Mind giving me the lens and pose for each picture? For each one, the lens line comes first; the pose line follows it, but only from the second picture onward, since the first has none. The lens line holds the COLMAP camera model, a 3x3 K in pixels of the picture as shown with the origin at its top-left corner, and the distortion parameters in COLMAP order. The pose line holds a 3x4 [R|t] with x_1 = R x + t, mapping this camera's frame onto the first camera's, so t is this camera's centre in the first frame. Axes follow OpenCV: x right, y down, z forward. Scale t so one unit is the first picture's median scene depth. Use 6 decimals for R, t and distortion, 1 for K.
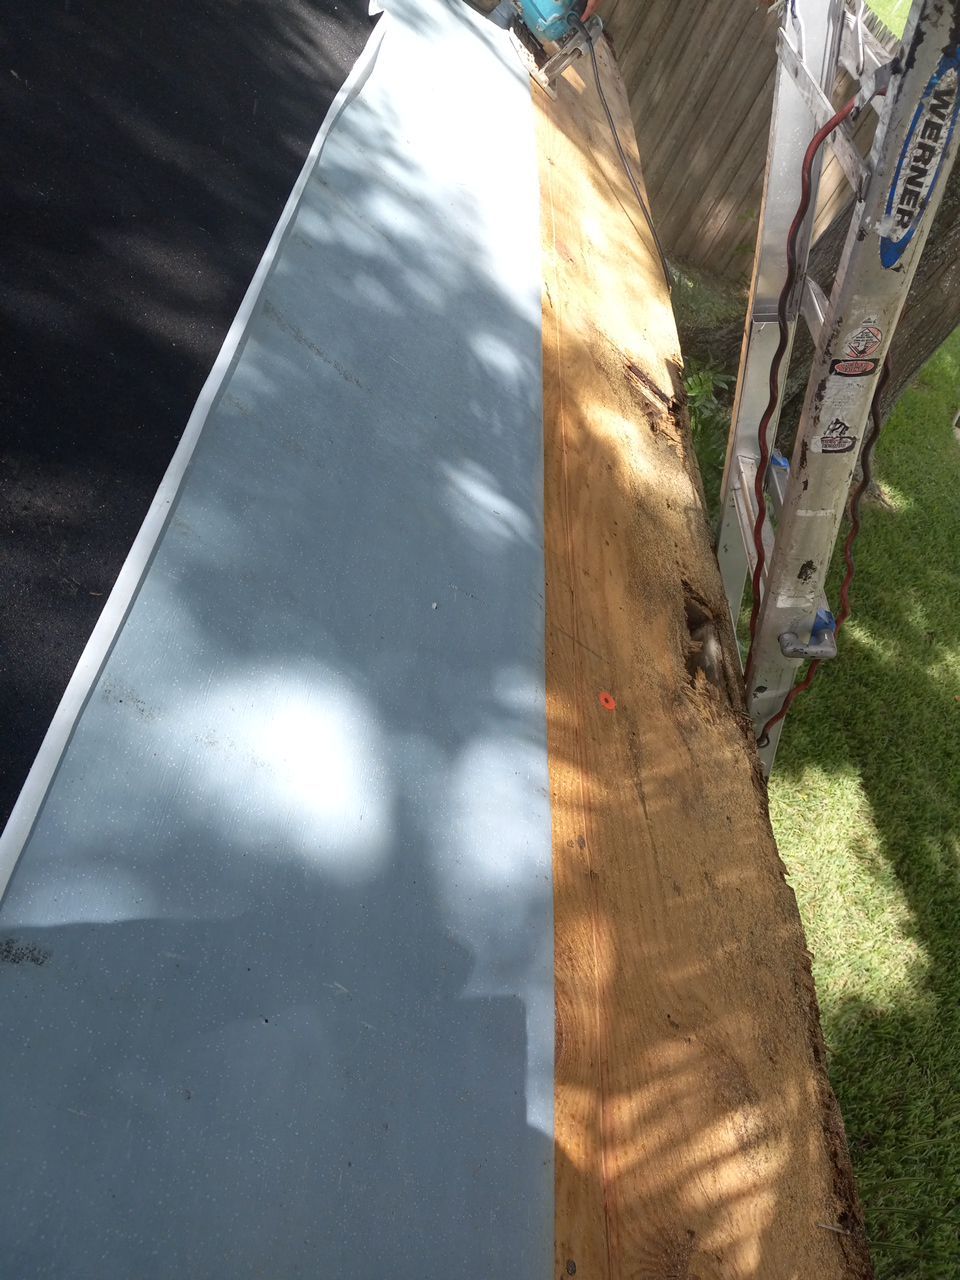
lens RADIAL K [[966.2, 0, 474.5], [0, 966.2, 639.6], [0, 0, 1]] dist [-0.029489, -0.004501]
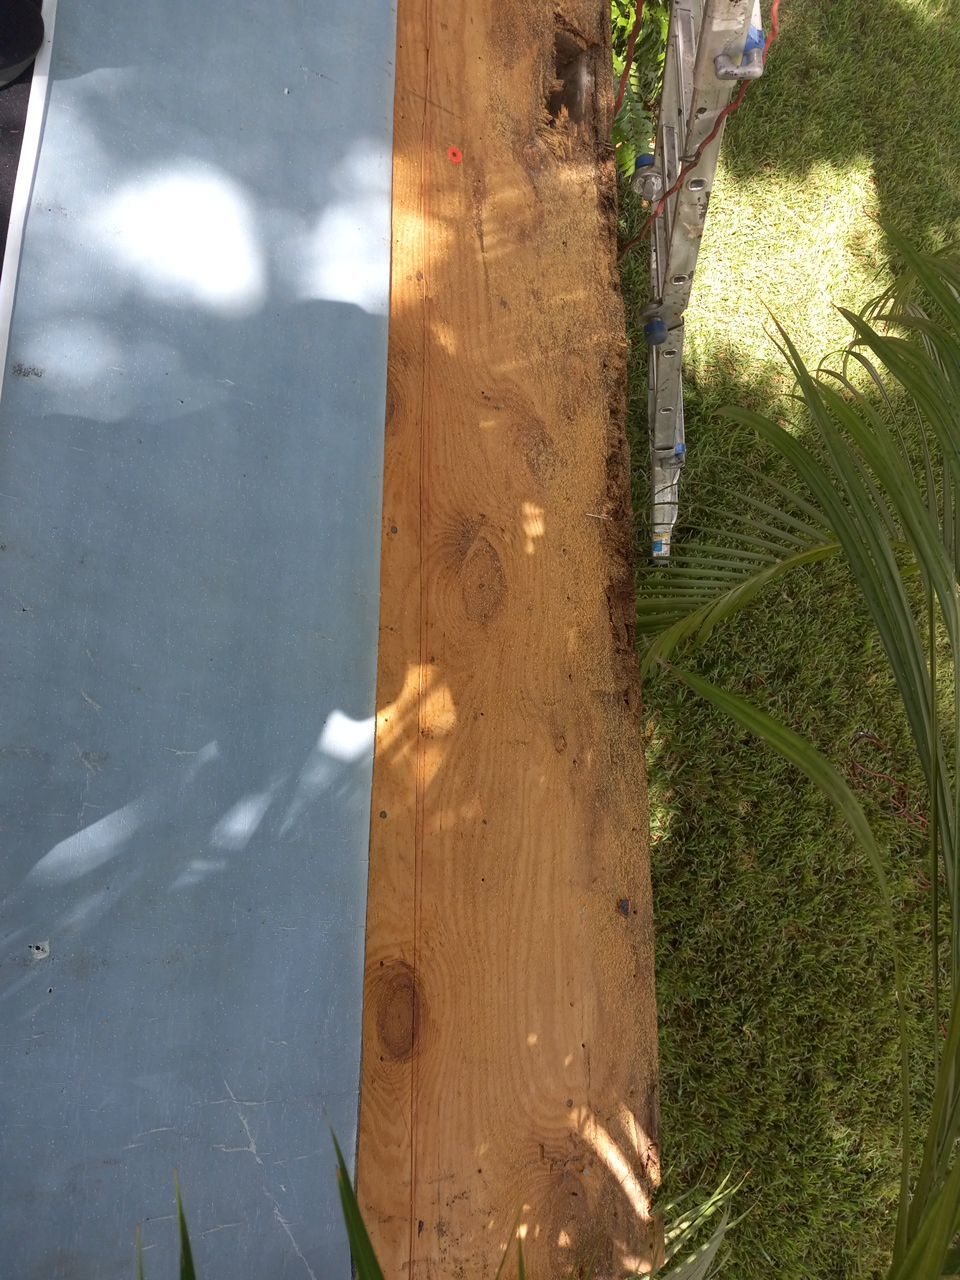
lens RADIAL K [[956.7, 0, 479.3], [0, 956.7, 599.1], [0, 0, 1]] dist [0.039827, -0.039649]
pose [[0.993704, -0.057777, -0.095988, 0.216656], [0.098648, 0.857354, 0.505186, -0.058608], [0.053107, -0.511475, 0.857656, -0.299648]]
